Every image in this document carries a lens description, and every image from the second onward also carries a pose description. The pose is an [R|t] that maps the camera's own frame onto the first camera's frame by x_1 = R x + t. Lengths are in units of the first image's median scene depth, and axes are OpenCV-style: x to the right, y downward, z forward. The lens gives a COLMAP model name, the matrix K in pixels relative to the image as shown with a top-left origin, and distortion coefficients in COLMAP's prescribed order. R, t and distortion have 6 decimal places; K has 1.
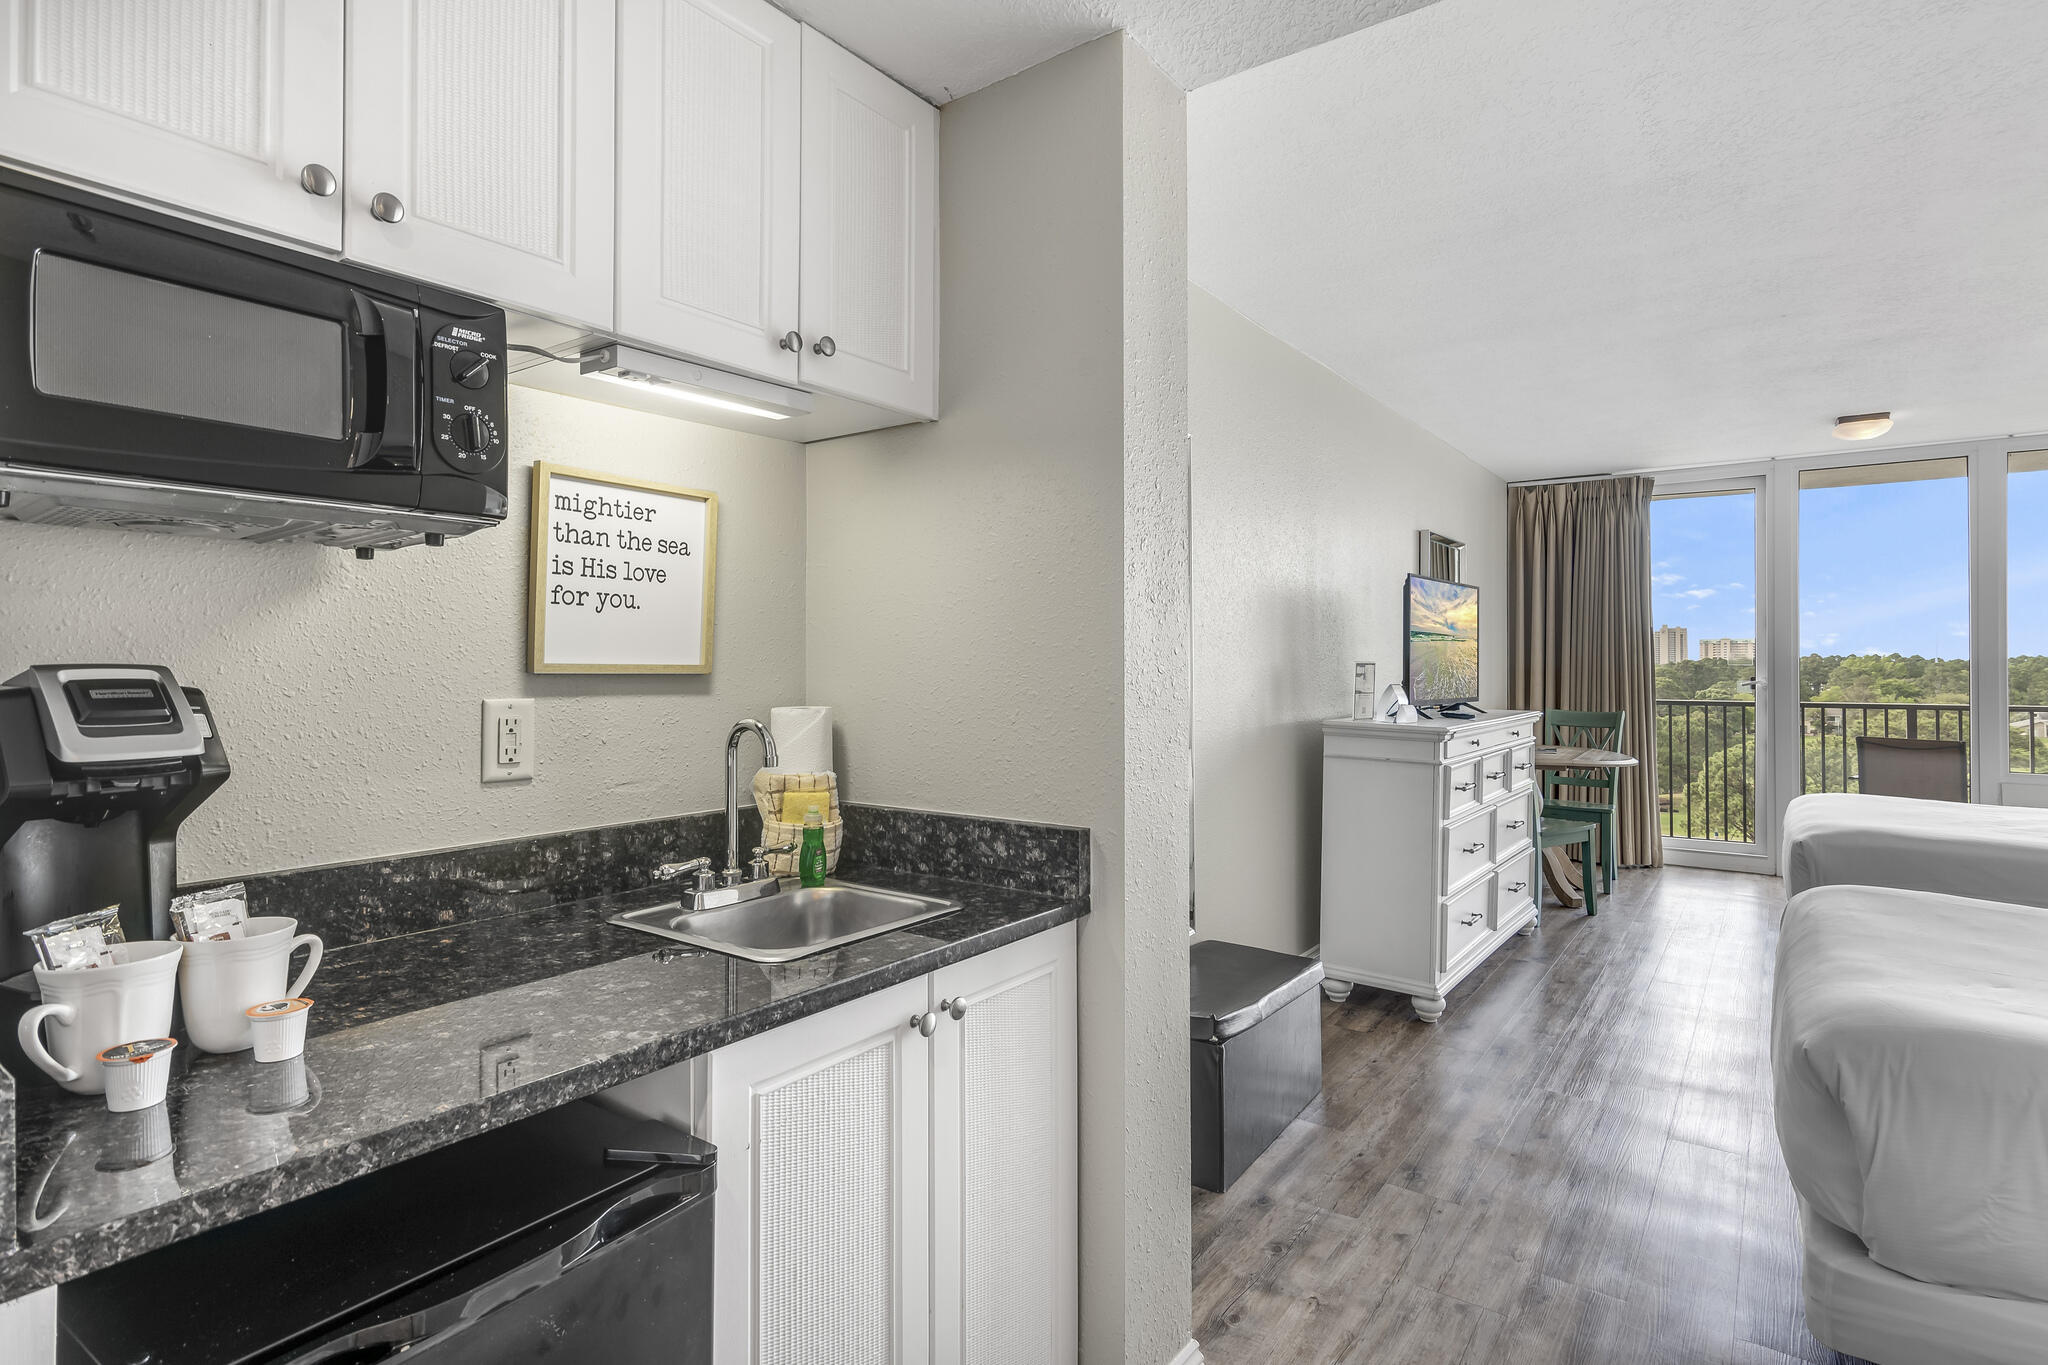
lens RADIAL K [[1042.9, 0, 1031.1], [0, 1042.9, 656.0], [0, 0, 1]] dist [0.001693, 0.003320]
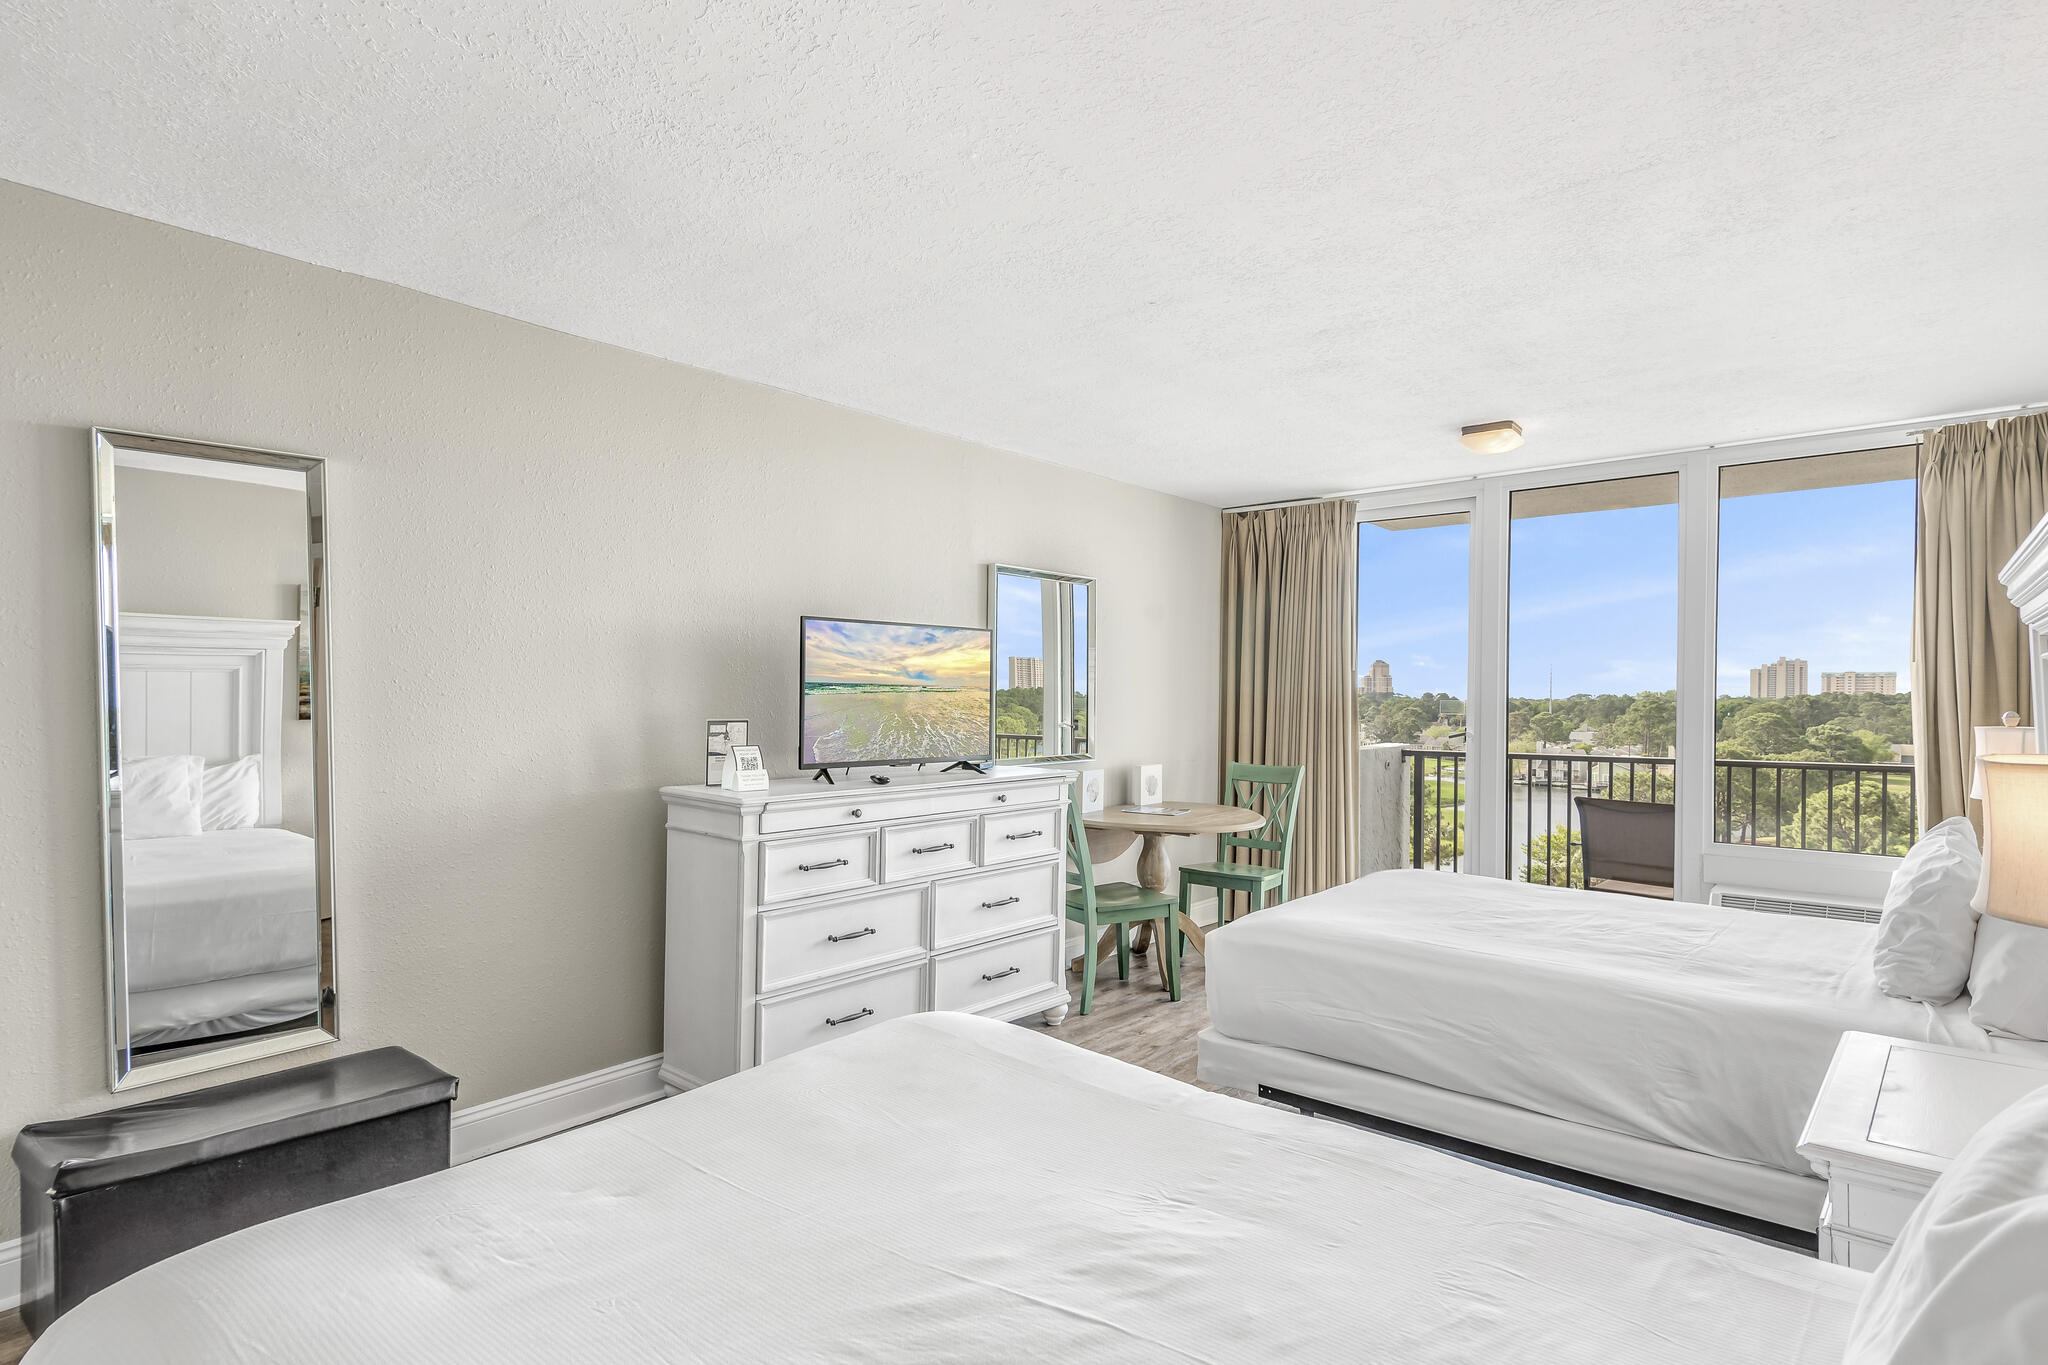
lens RADIAL K [[1042.9, 0, 1020.8], [0, 1042.9, 698.4], [0, 0, 1]] dist [0.001693, 0.003320]
pose [[0.996332, 0.001413, -0.085562, 1.203723], [-0.000658, 0.999961, 0.008847, -0.035746], [0.085571, -0.008758, 0.996294, 0.295220]]
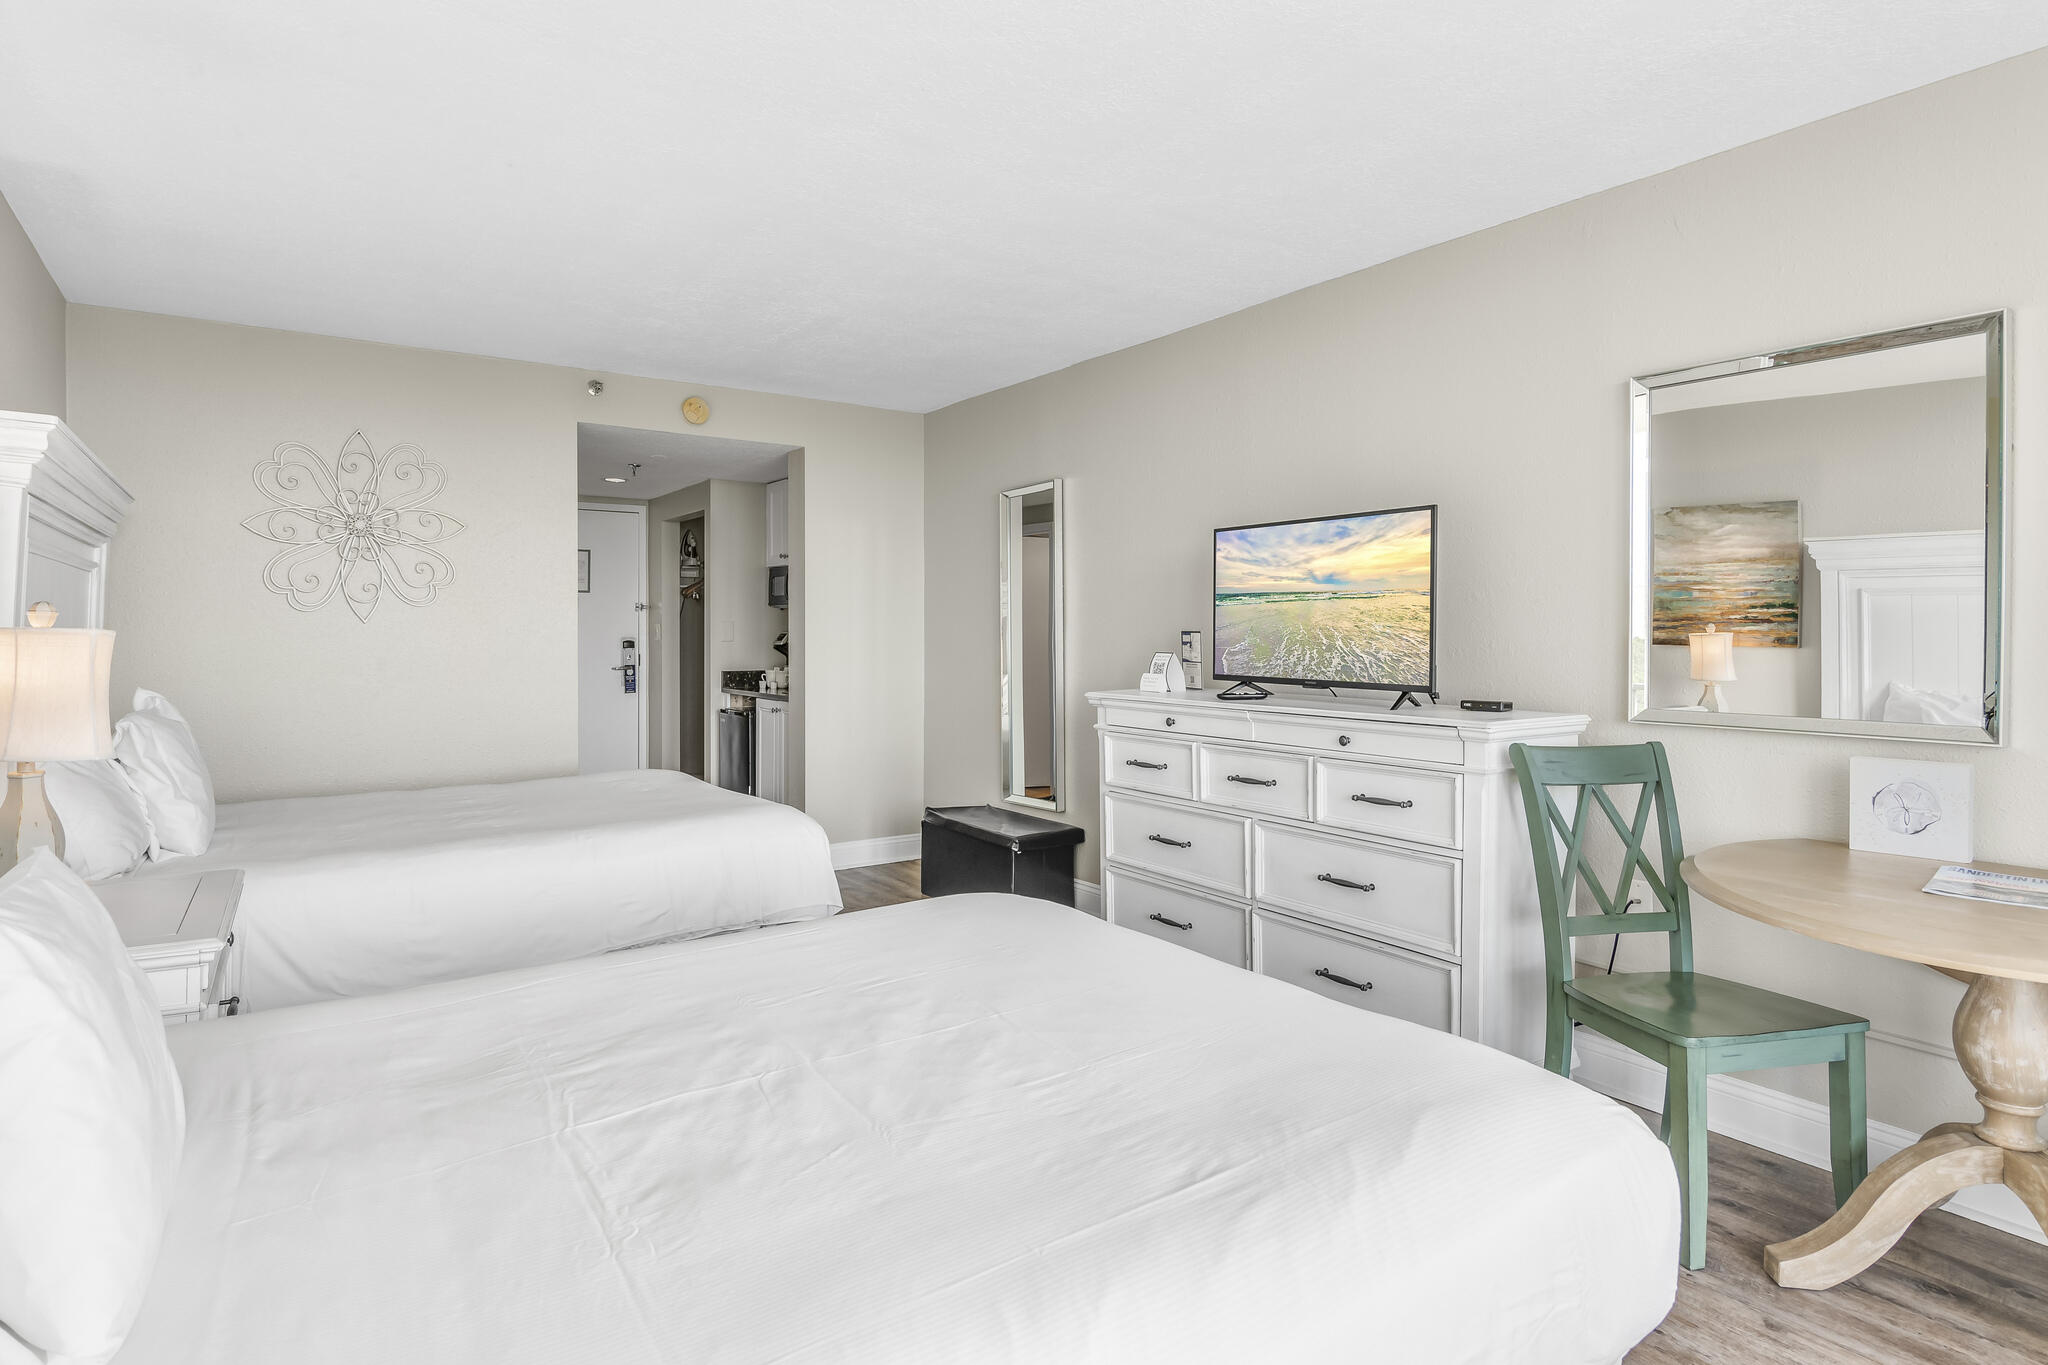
lens RADIAL K [[1106.6, 0, 1087.0], [0, 1106.6, 638.6], [0, 0, 1]] dist [-0.060967, 0.003633]
pose [[-0.276811, 0.001505, -0.960923, 2.519920], [0.000688, 0.999999, 0.001368, 0.024237], [0.960924, -0.000283, -0.276812, 2.249156]]
